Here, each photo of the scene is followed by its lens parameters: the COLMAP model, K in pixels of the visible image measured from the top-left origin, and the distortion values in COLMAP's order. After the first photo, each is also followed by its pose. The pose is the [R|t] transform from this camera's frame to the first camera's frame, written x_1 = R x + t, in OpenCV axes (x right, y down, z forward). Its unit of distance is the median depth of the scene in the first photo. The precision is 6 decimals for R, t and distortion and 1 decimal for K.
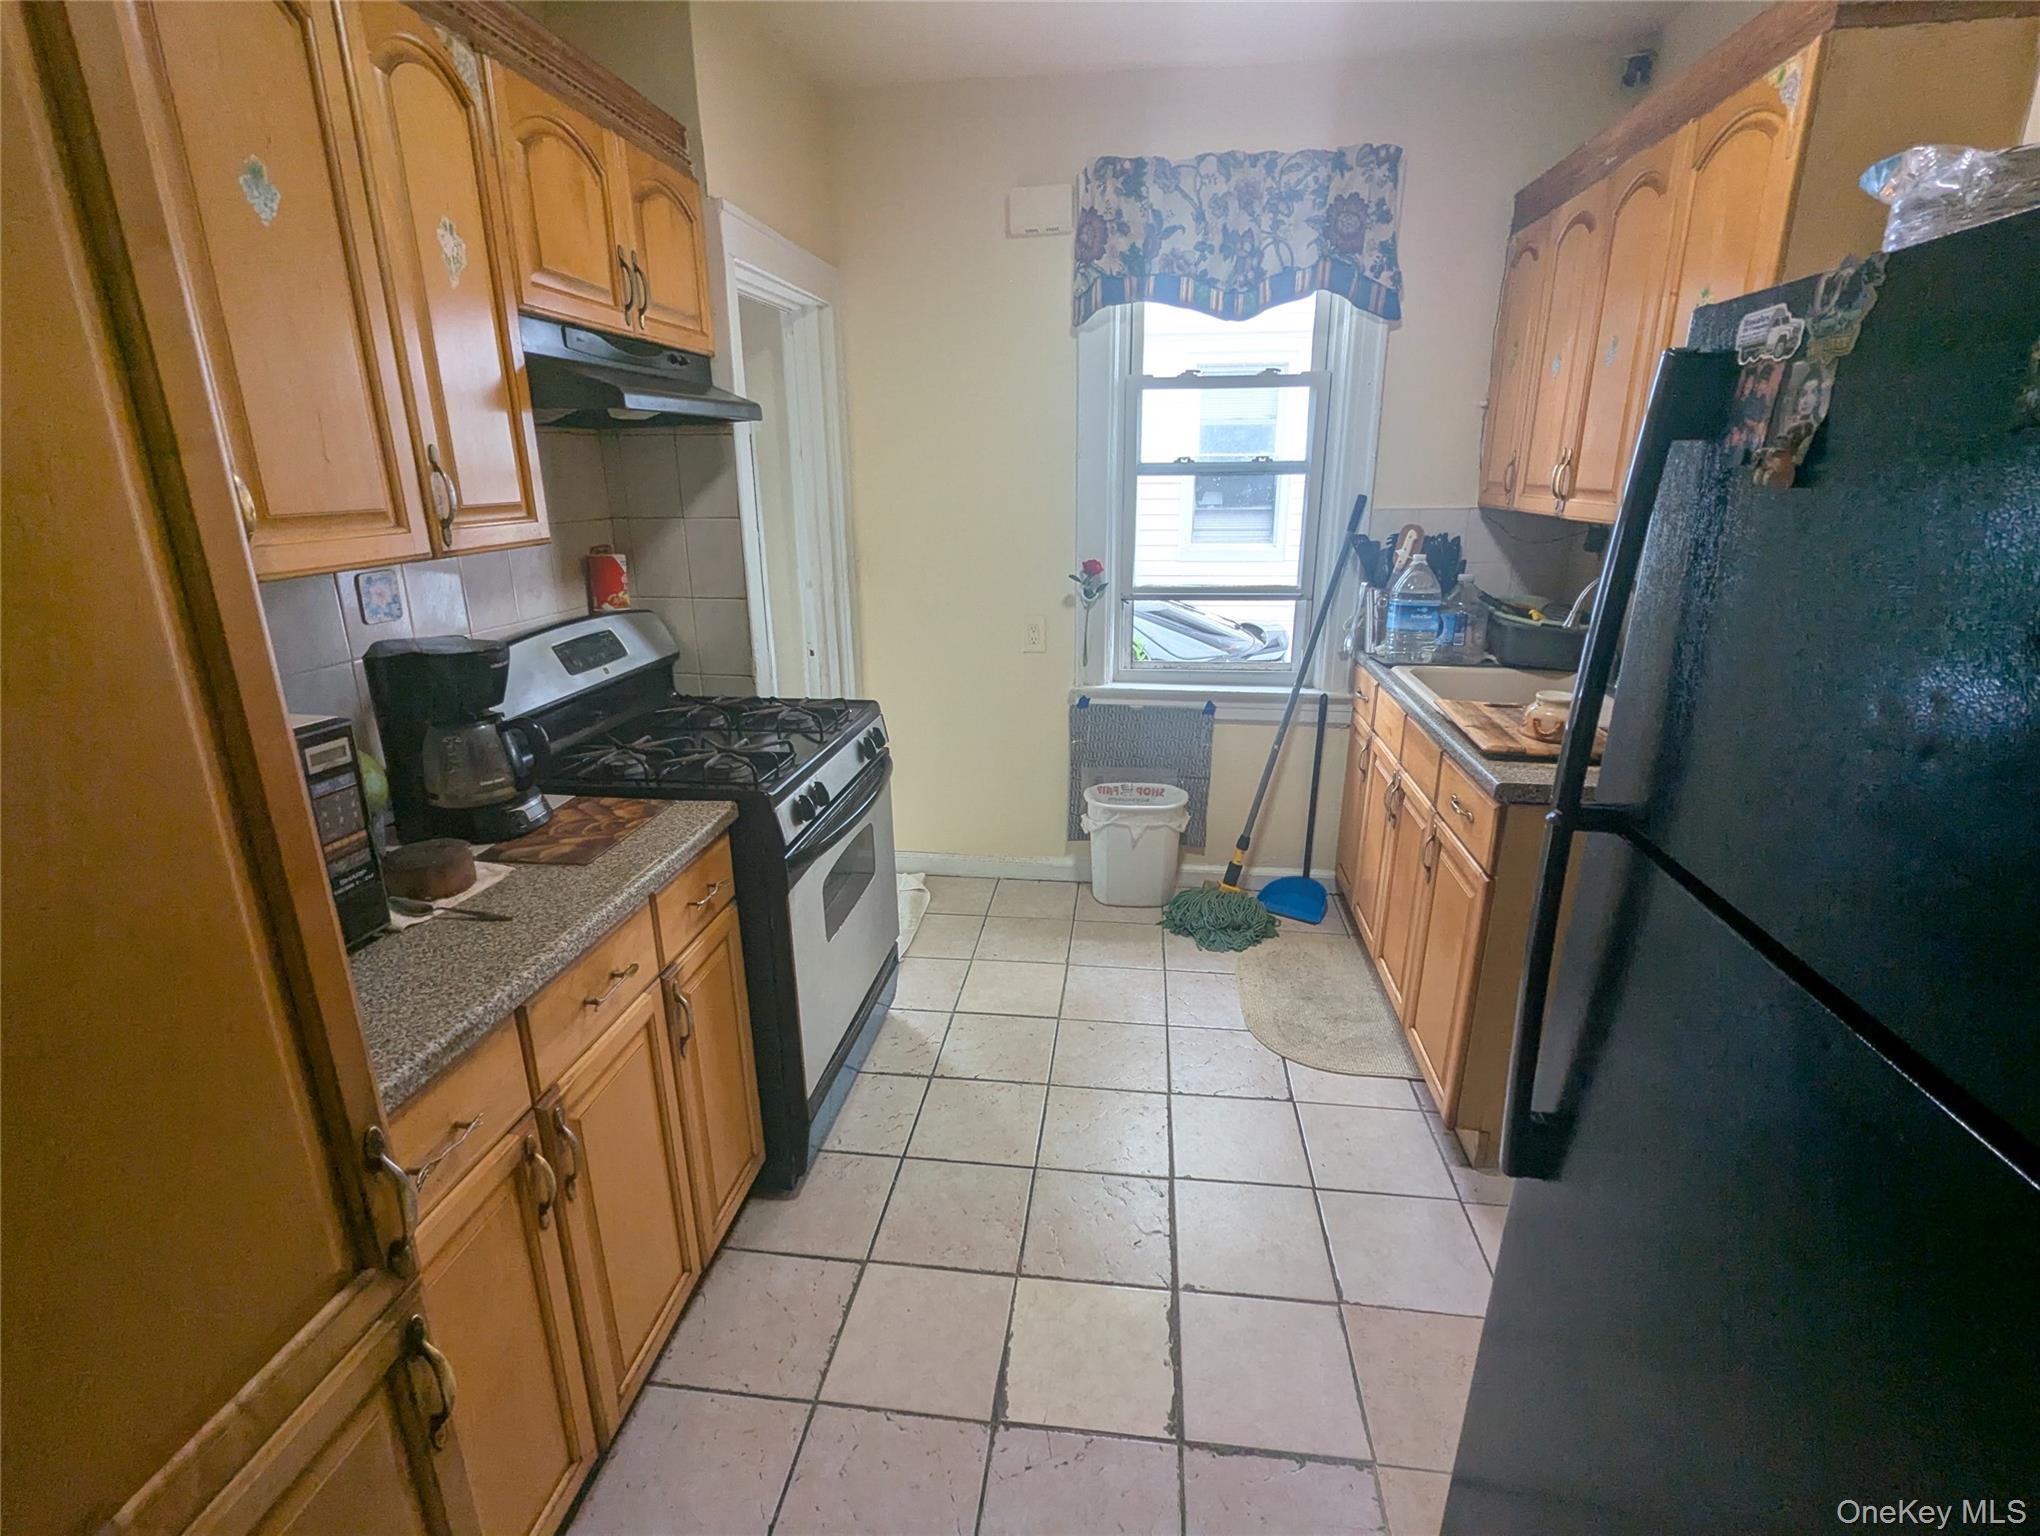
lens RADIAL K [[969.3, 0, 1019.8], [0, 969.3, 769.6], [0, 0, 1]] dist [-0.000738, -0.000069]
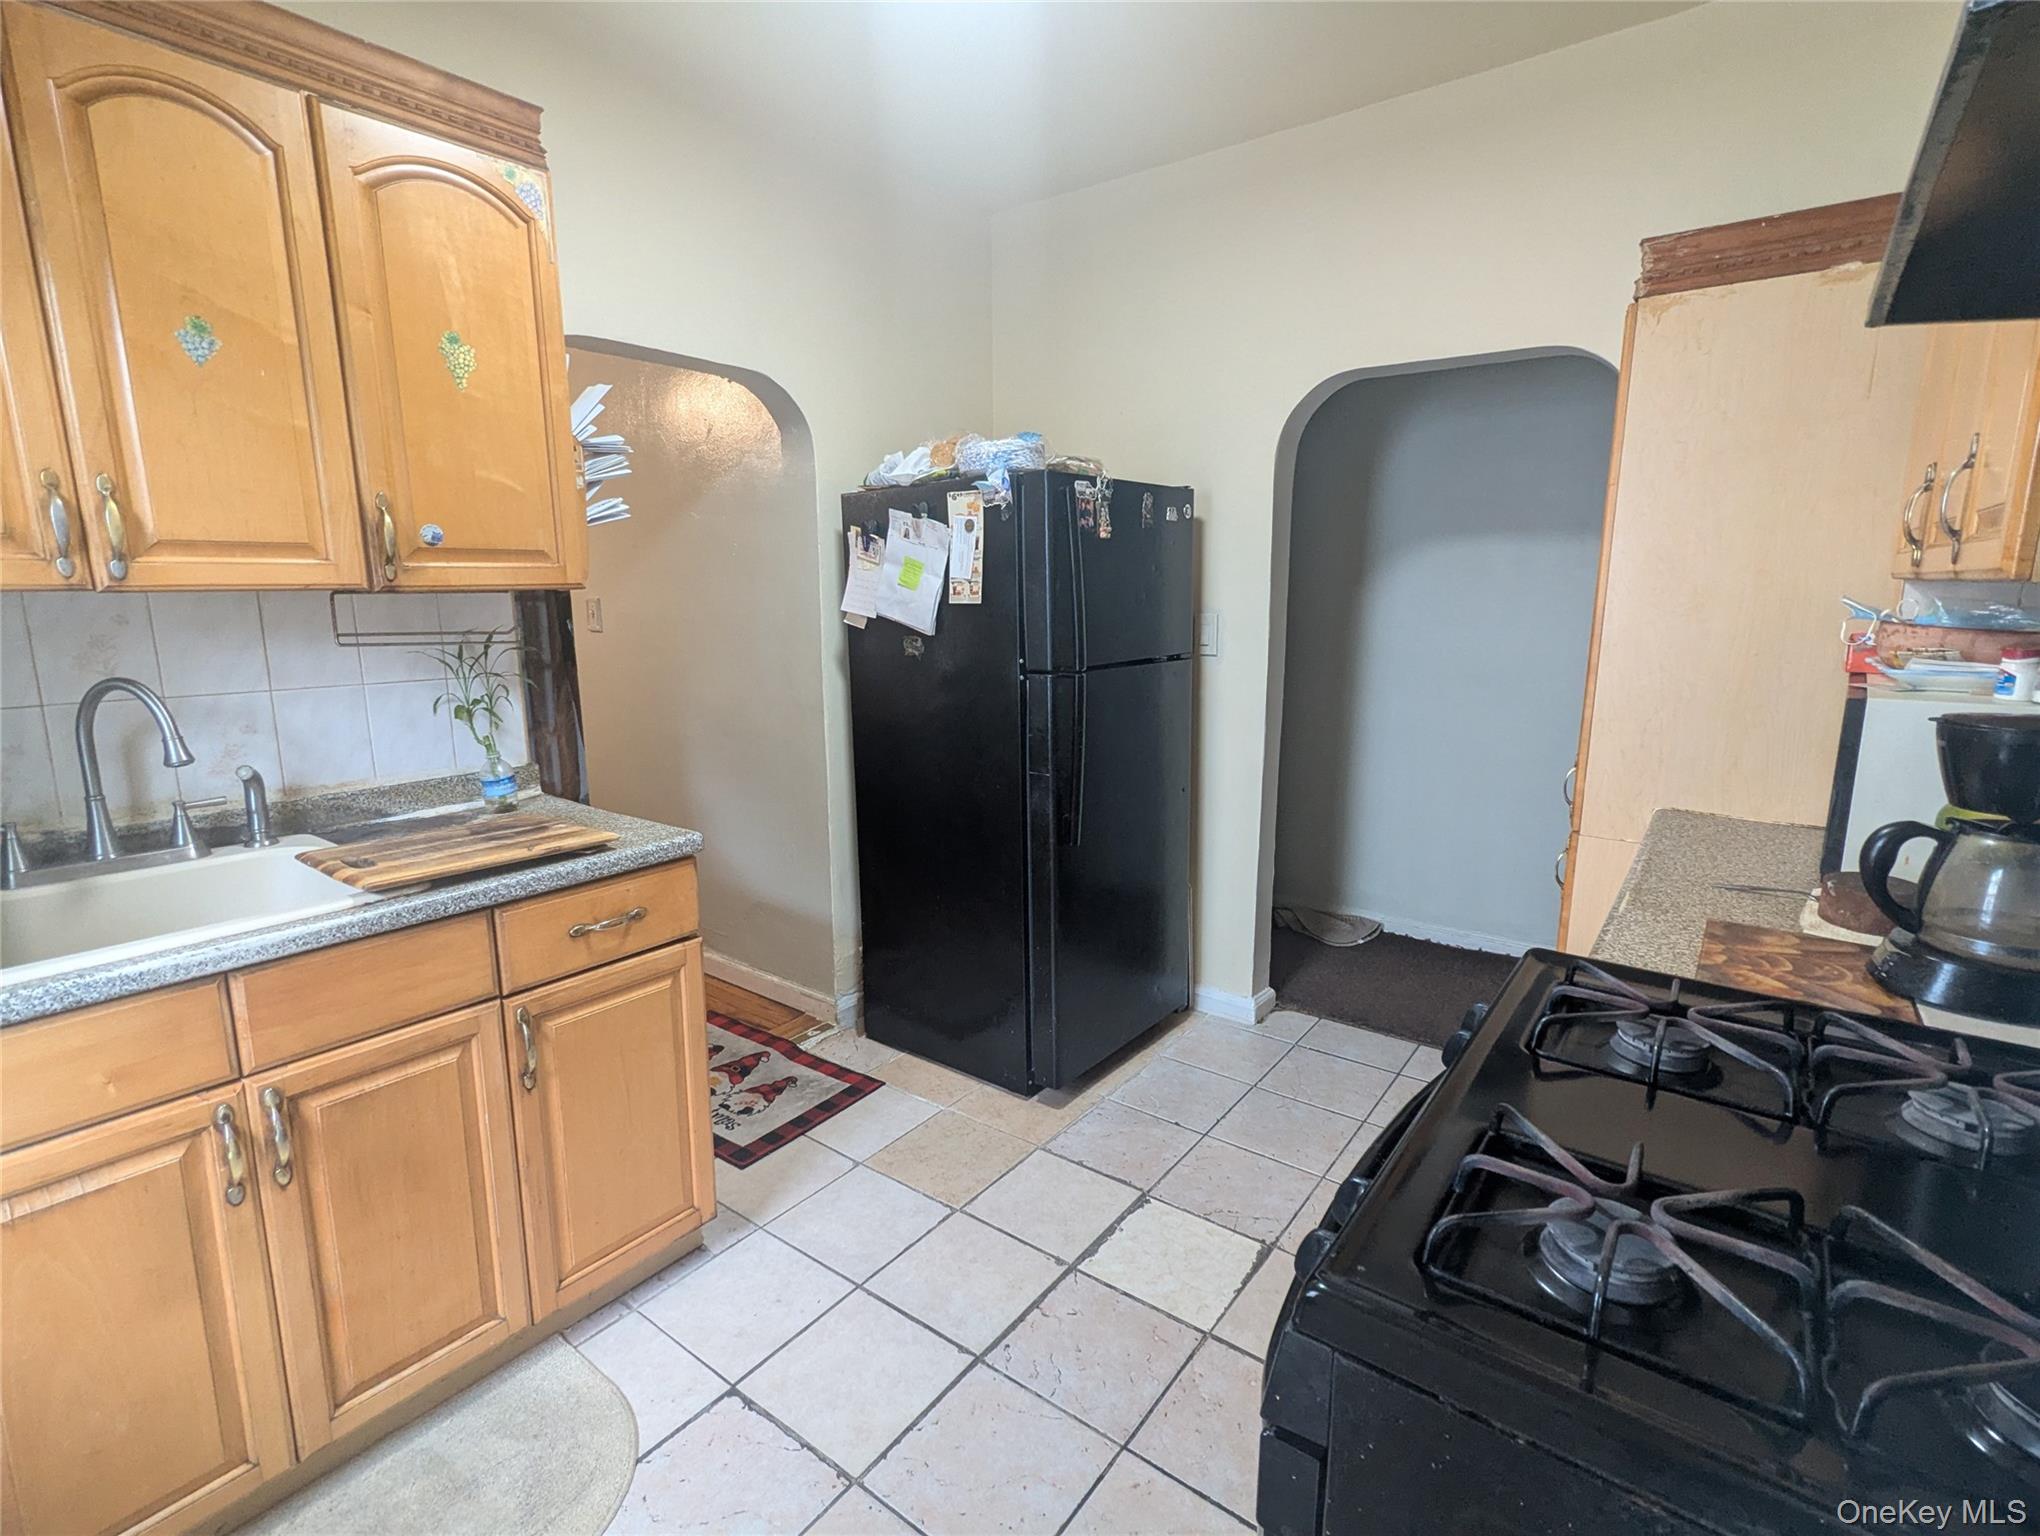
lens RADIAL K [[969.3, 0, 1018.3], [0, 969.3, 767.8], [0, 0, 1]] dist [-0.000738, -0.000069]
pose [[-0.870220, -0.090246, 0.484327, -0.287840], [0.148664, 0.889152, 0.432791, -0.477751], [-0.469697, 0.448625, -0.760342, 1.783737]]
